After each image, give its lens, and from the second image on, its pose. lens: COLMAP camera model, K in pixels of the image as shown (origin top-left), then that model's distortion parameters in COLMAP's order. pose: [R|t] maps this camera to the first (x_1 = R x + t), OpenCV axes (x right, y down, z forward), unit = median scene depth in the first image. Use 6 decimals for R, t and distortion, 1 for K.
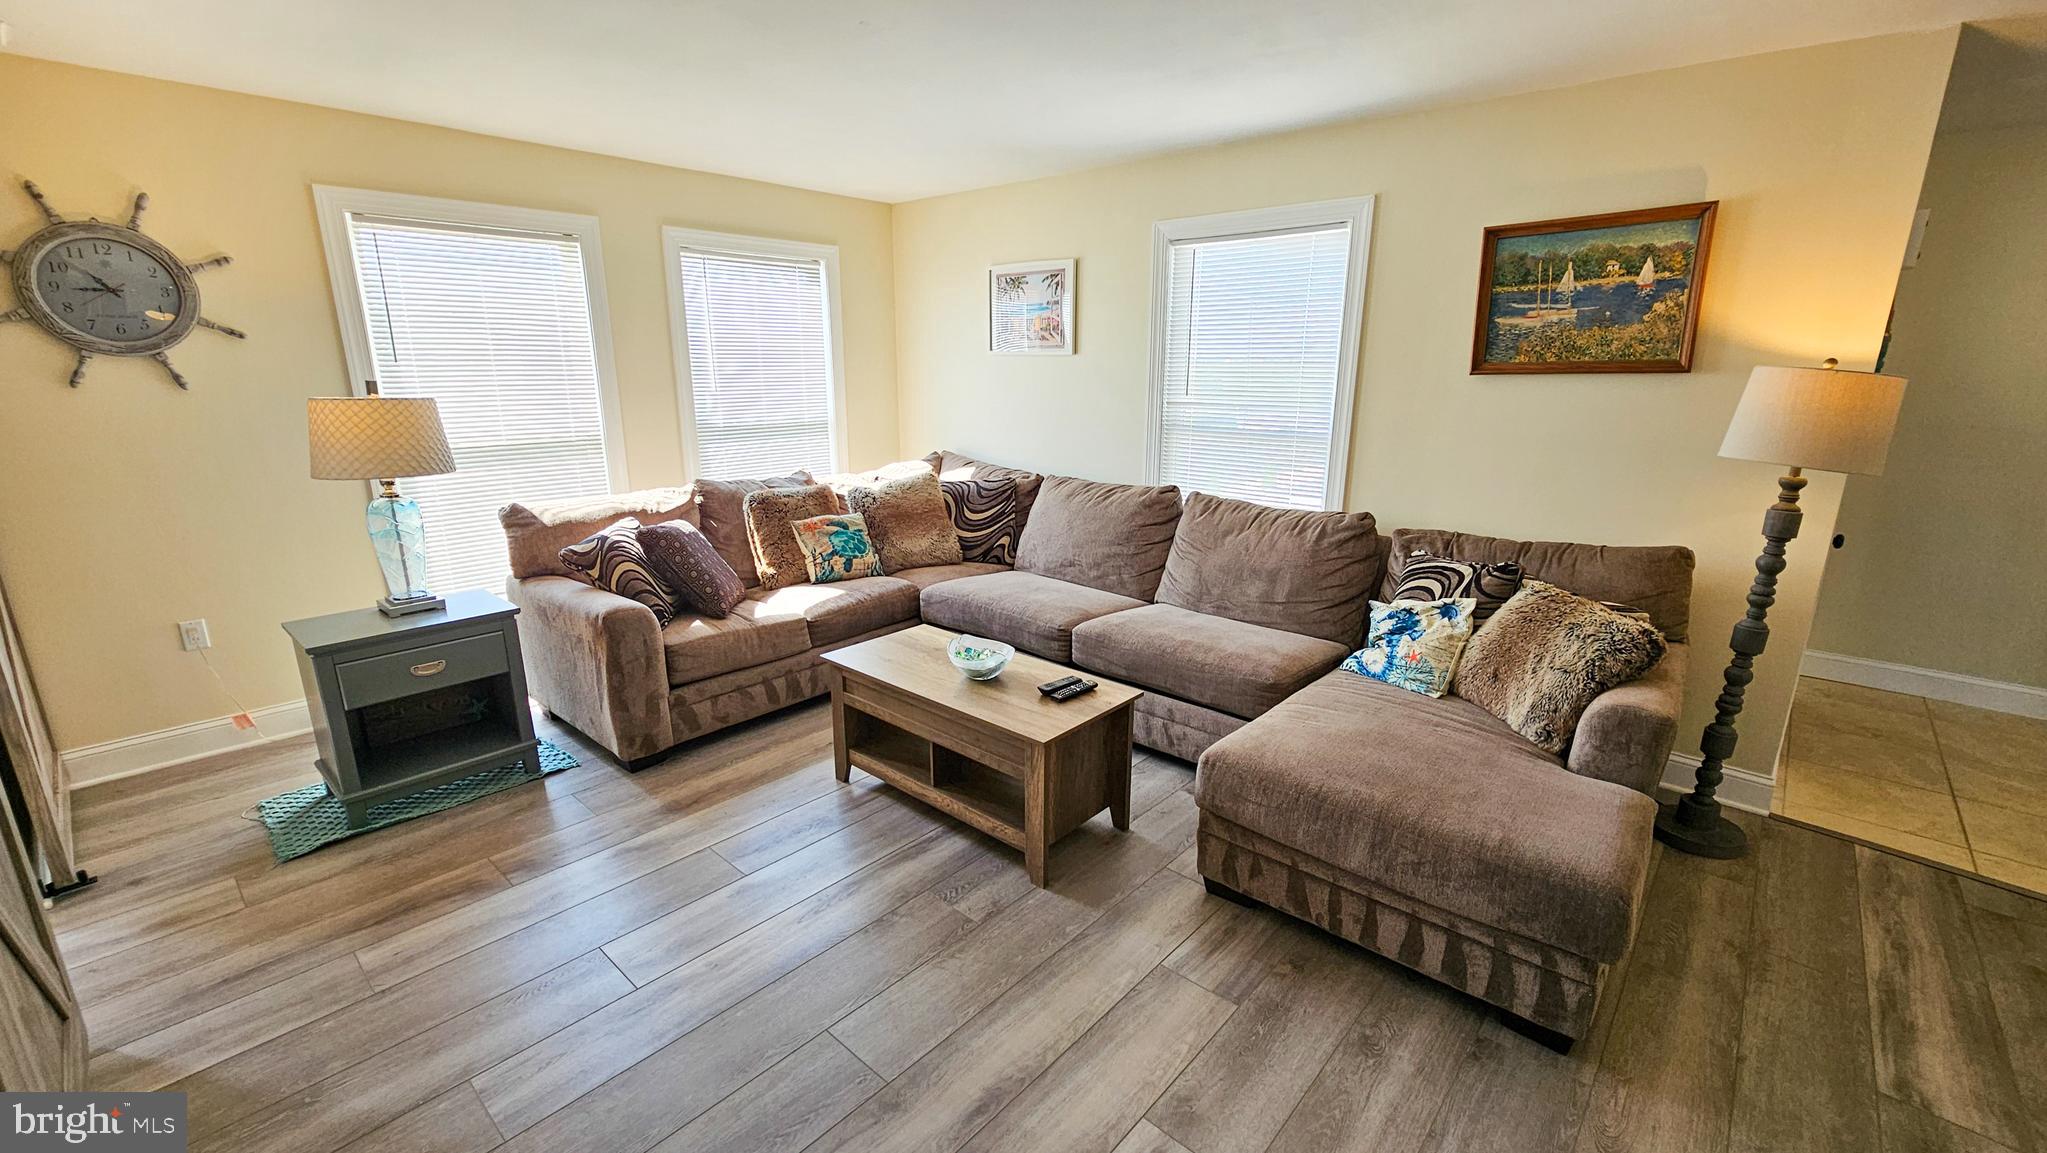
lens RADIAL K [[841.1, 0, 1030.3], [0, 841.1, 580.0], [0, 0, 1]] dist [0.000489, 0.000477]
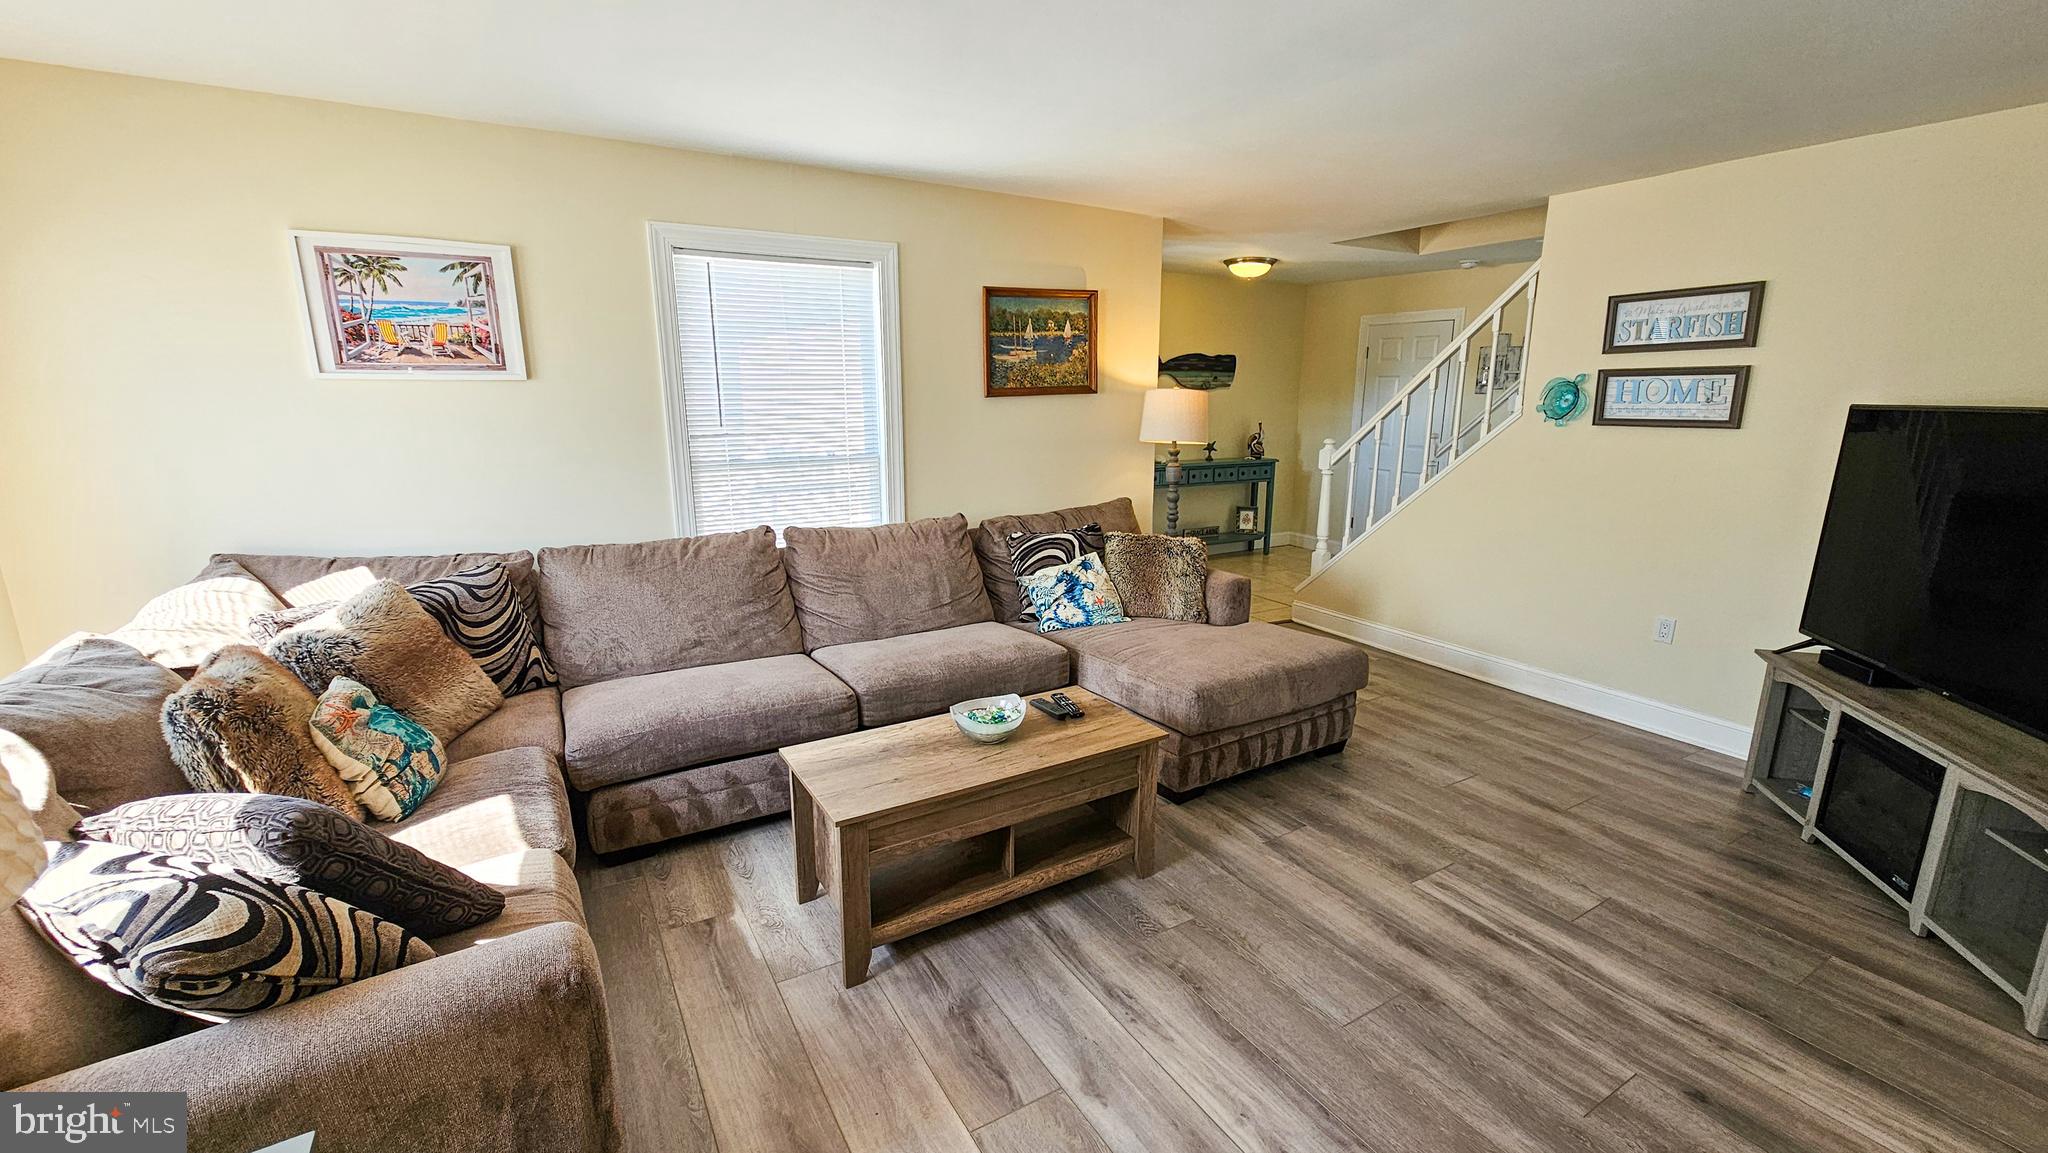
lens RADIAL K [[834.9, 0, 1039.6], [0, 834.9, 572.8], [0, 0, 1]] dist [0.008376, -0.000030]
pose [[0.302716, -0.211083, 0.929412, -0.760845], [0.244073, 0.959817, 0.138492, -0.151240], [-0.921299, 0.184921, 0.342071, 0.565938]]
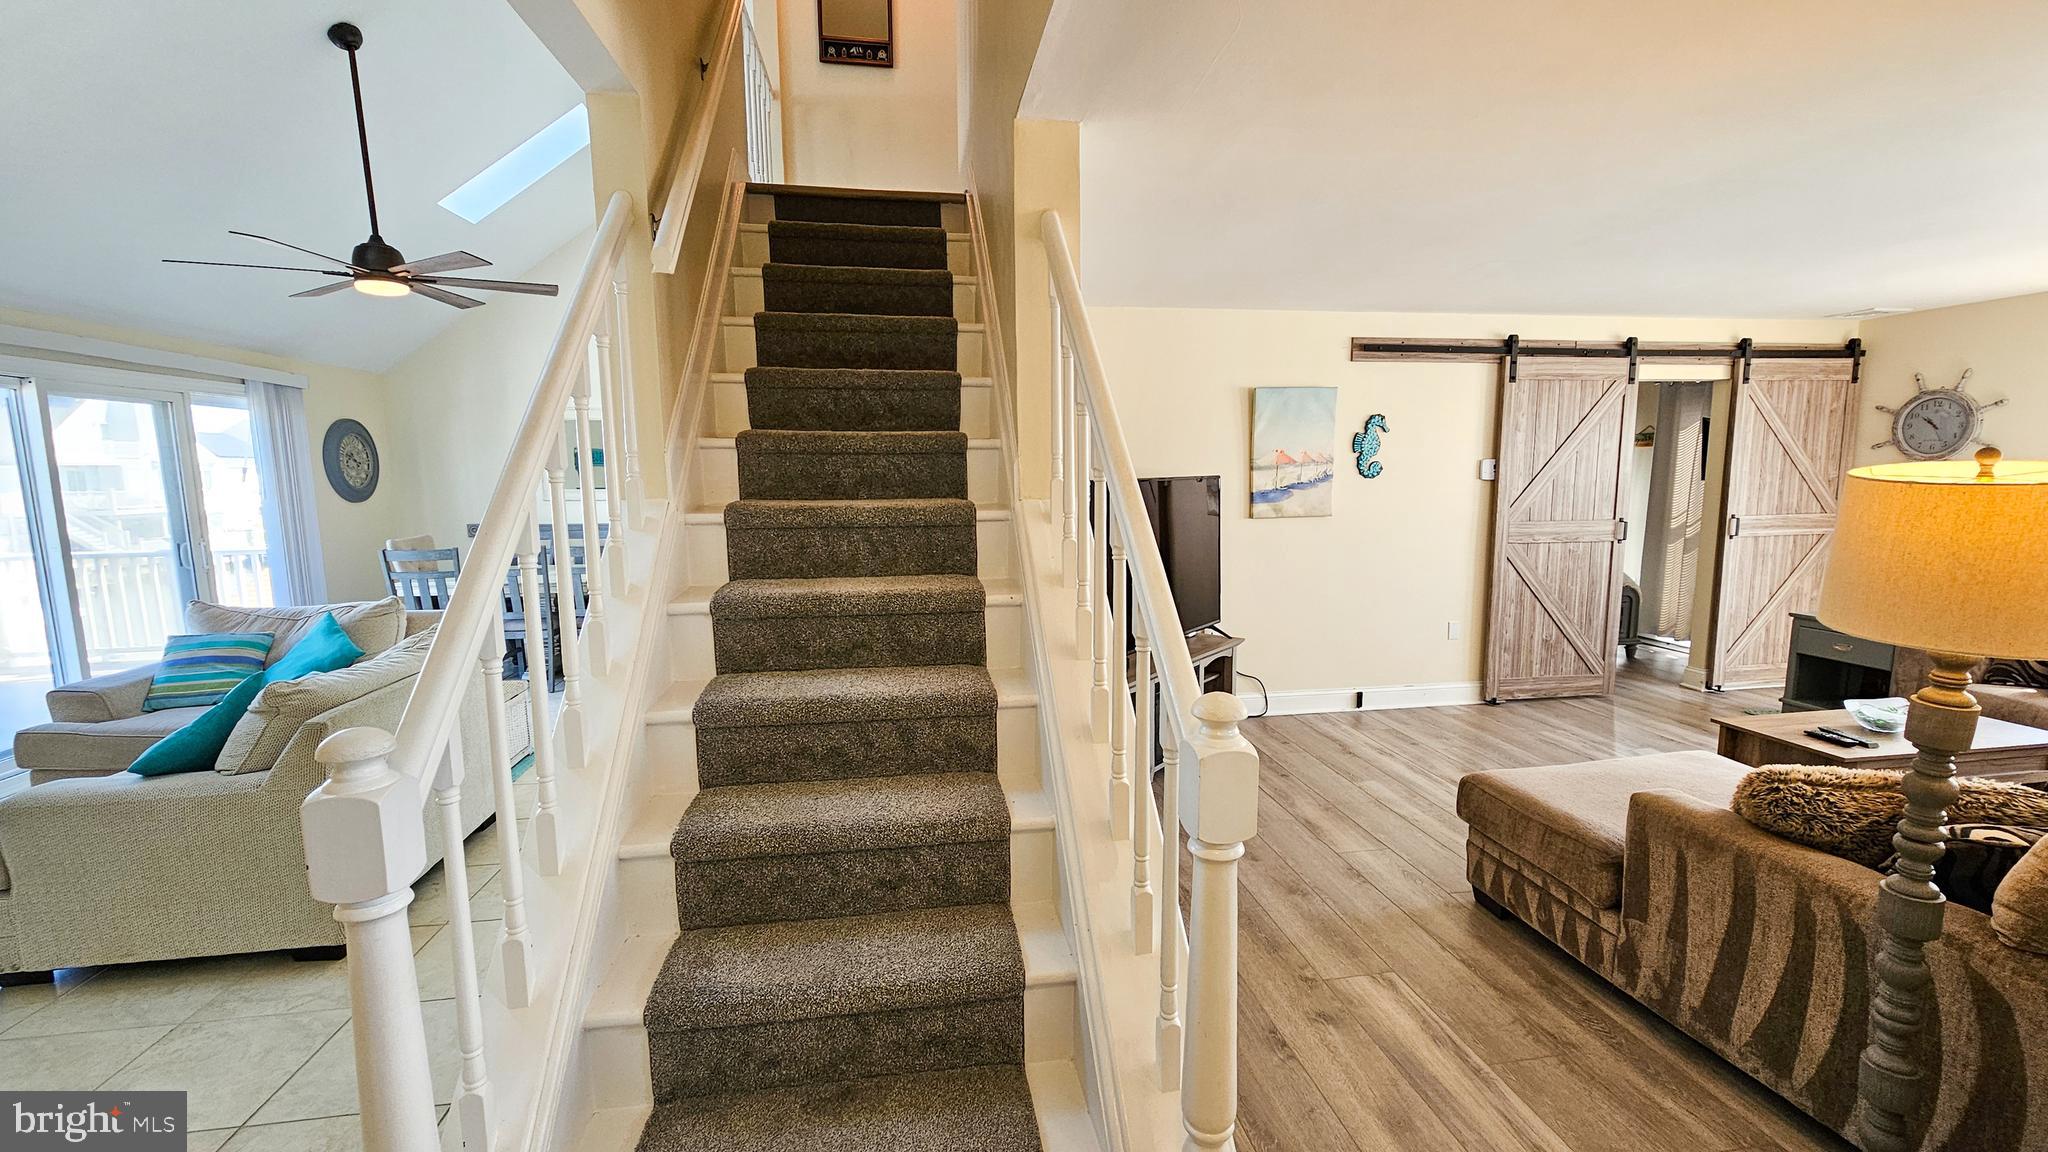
lens RADIAL K [[868.0, 0, 1031.5], [0, 868.0, 580.5], [0, 0, 1]] dist [0.009523, 0.000427]
pose [[-0.639100, 0.095856, -0.763127, 1.457666], [-0.191516, 0.941117, 0.278604, -0.174255], [0.744898, 0.324207, -0.583110, 0.710174]]
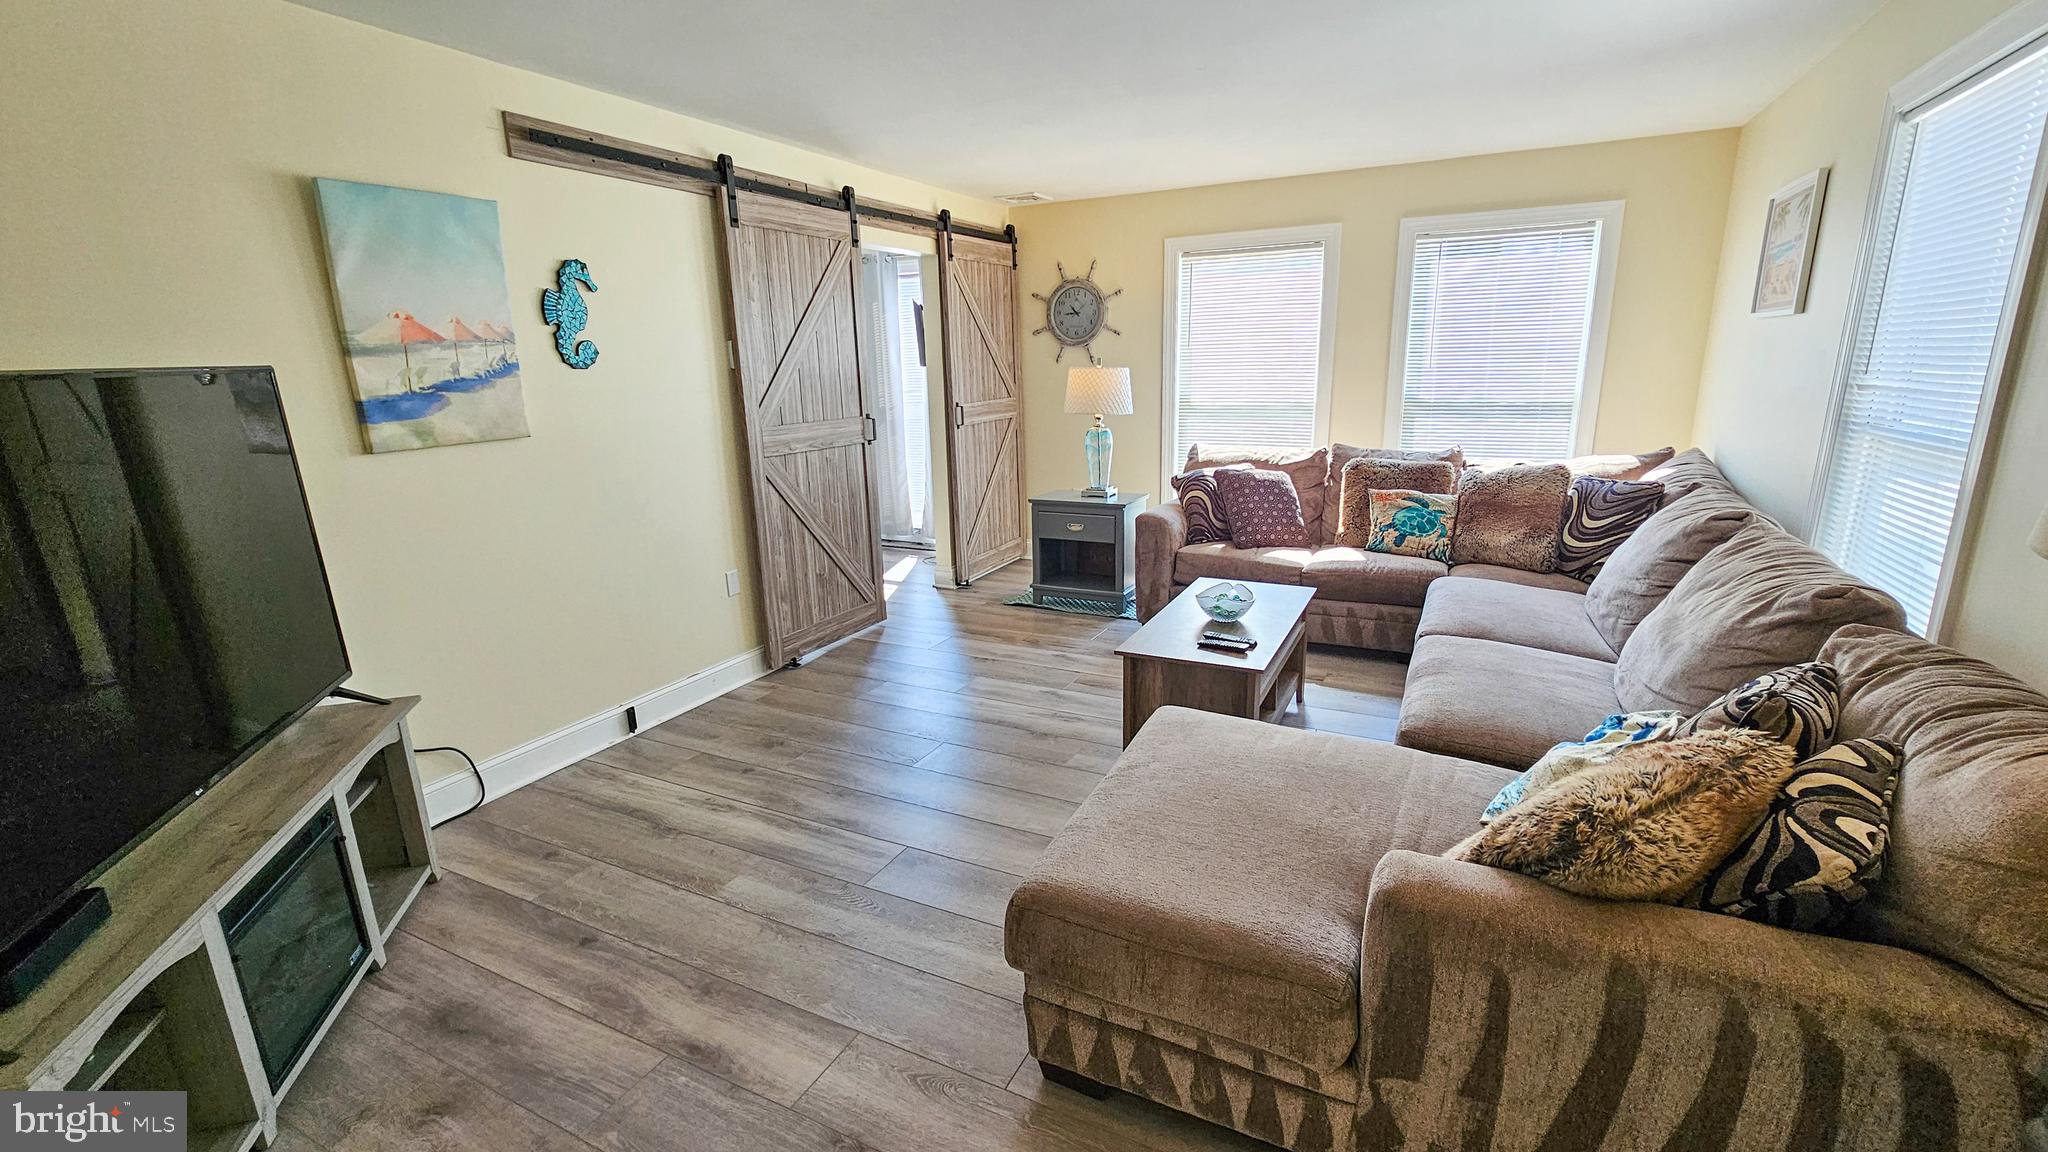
lens RADIAL K [[882.0, 0, 1041.6], [0, 882.0, 581.6], [0, 0, 1]] dist [-0.002435, -0.000004]
pose [[0.255000, 0.228029, -0.939669, 0.888277], [-0.222897, 0.959486, 0.172350, -0.074185], [0.940899, 0.165500, 0.295496, 0.389566]]
